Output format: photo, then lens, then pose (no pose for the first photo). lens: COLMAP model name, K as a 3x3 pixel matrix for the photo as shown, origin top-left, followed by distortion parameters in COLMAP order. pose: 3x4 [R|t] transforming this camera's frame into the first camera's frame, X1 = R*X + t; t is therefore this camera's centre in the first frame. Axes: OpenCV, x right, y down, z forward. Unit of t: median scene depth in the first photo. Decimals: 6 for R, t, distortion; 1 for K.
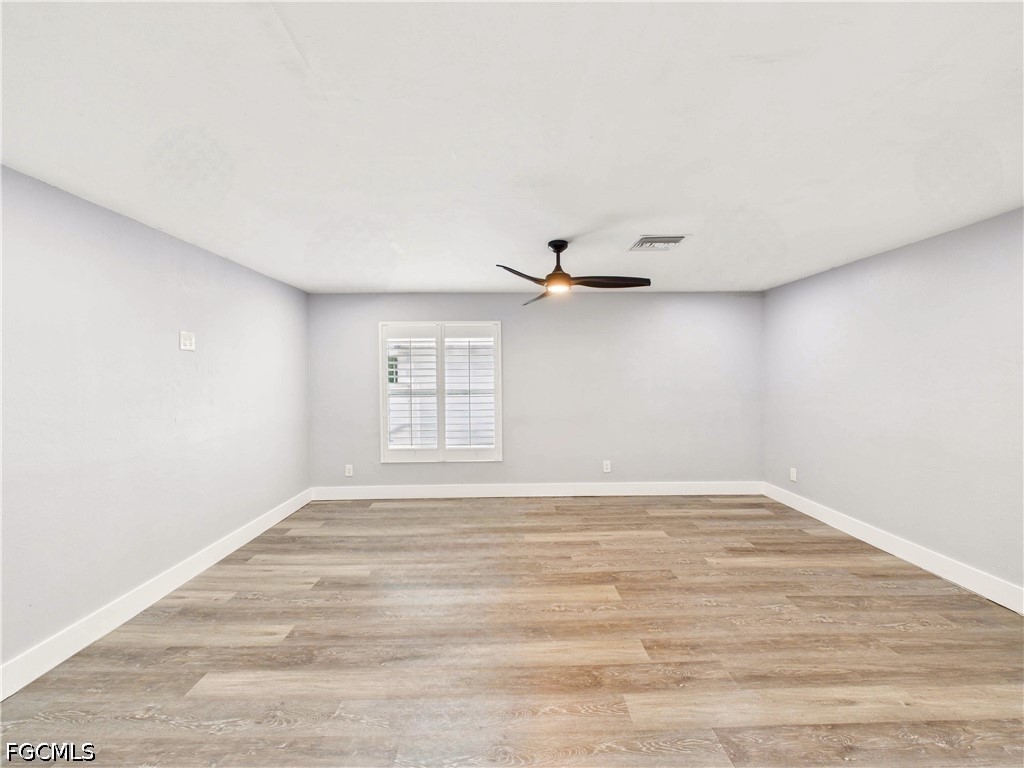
lens RADIAL K [[411.9, 0, 511.4], [0, 411.9, 384.3], [0, 0, 1]] dist [0.001540, -0.000188]
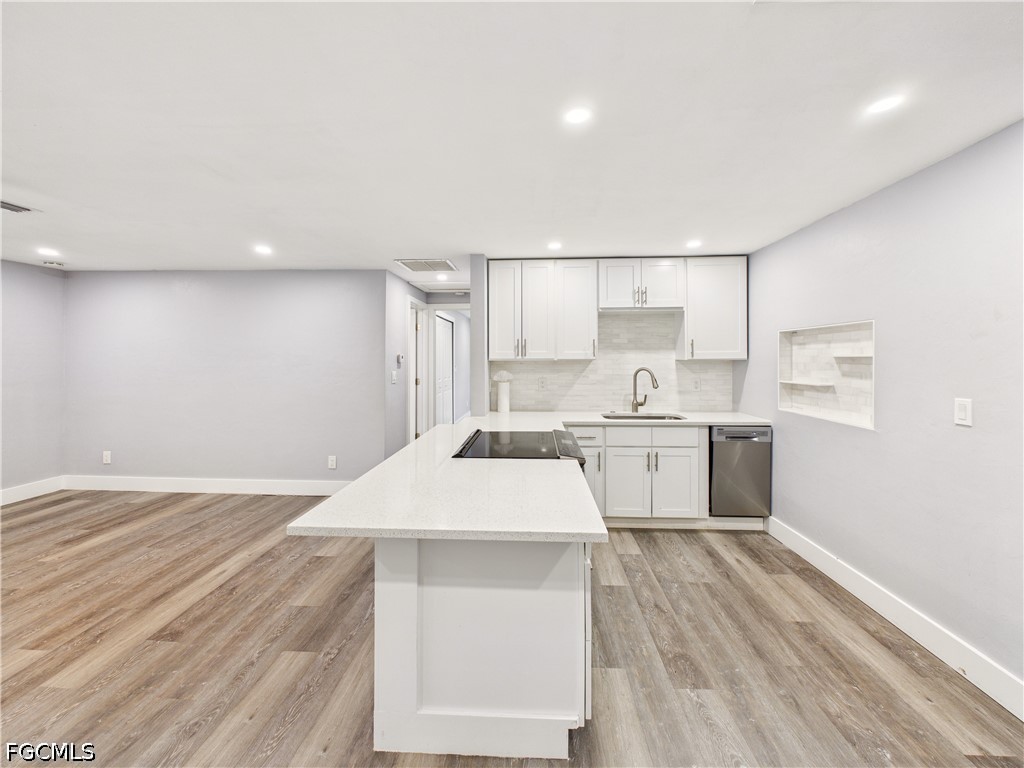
lens RADIAL K [[411.9, 0, 513.3], [0, 411.9, 357.2], [0, 0, 1]] dist [0.001540, -0.000188]
pose [[0.069756, 0.016044, 0.997435, -0.402437], [0.015226, 0.999737, -0.017145, 0.002164], [-0.997448, 0.016383, 0.069493, -0.129277]]
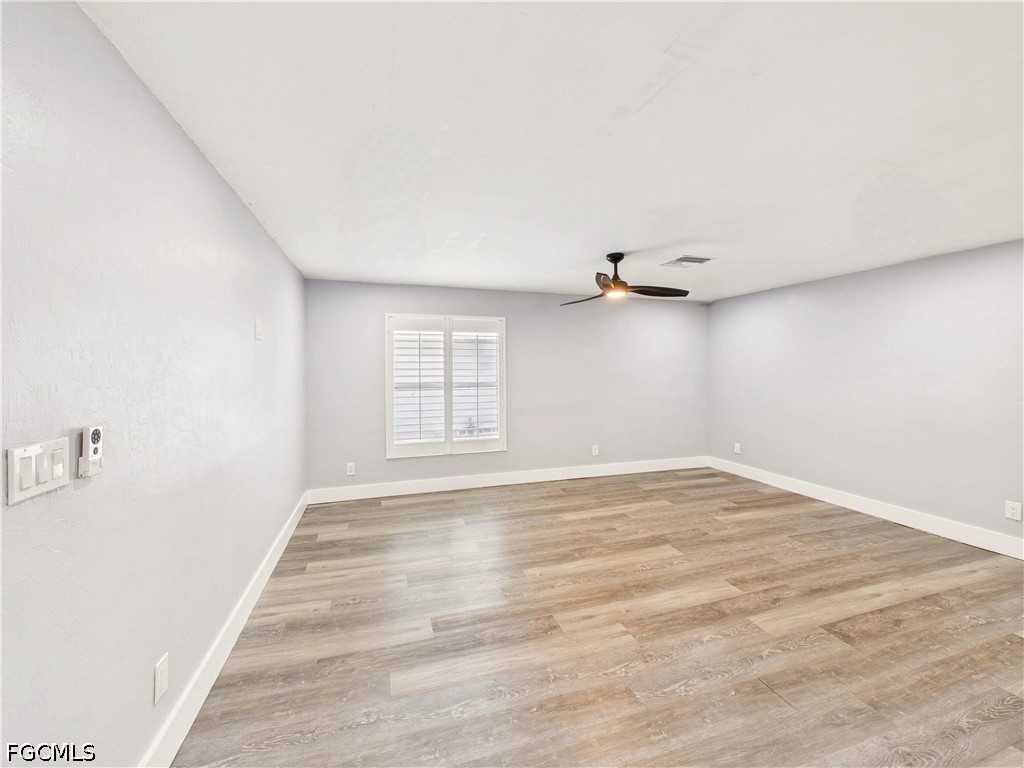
lens RADIAL K [[411.9, 0, 510.8], [0, 411.9, 372.8], [0, 0, 1]] dist [0.001540, -0.000188]
pose [[0.956912, 0.002349, 0.290368, -0.506191], [0.001196, 0.999927, -0.012029, 0.001745], [-0.290375, 0.011858, 0.956839, -0.016140]]
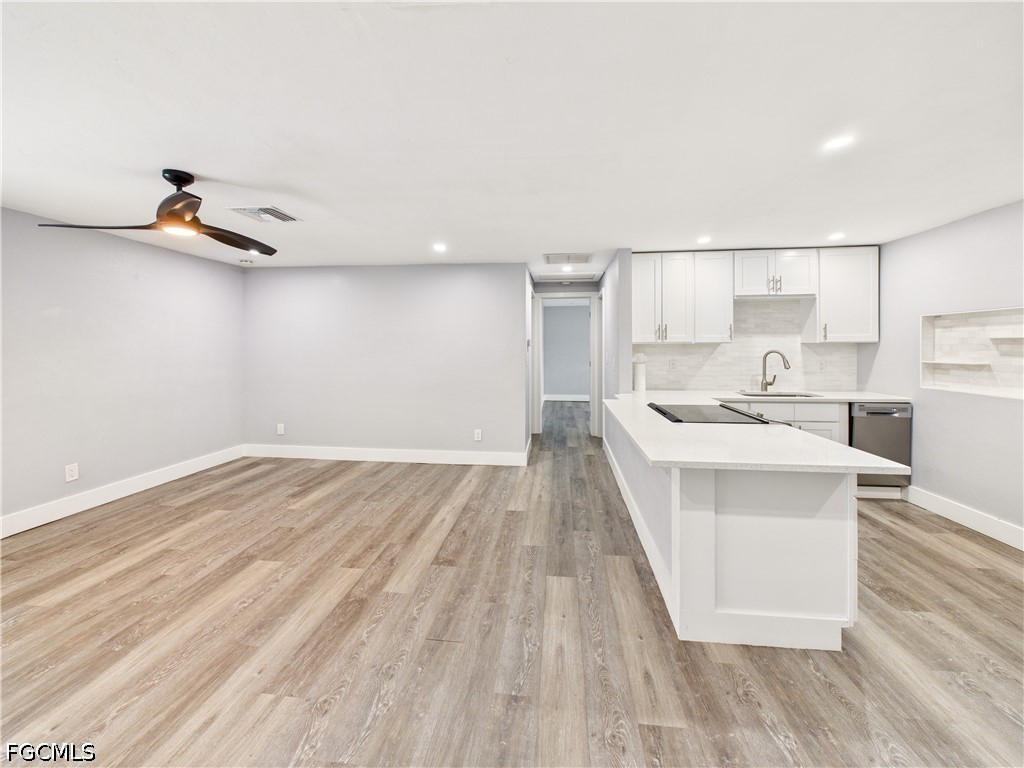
lens RADIAL K [[411.9, 0, 512.8], [0, 411.9, 346.8], [0, 0, 1]] dist [0.001540, -0.000188]
pose [[0.126815, 0.010999, 0.991865, -0.594749], [0.015988, 0.999786, -0.013131, 0.012225], [-0.991798, 0.017523, 0.126612, 0.265439]]
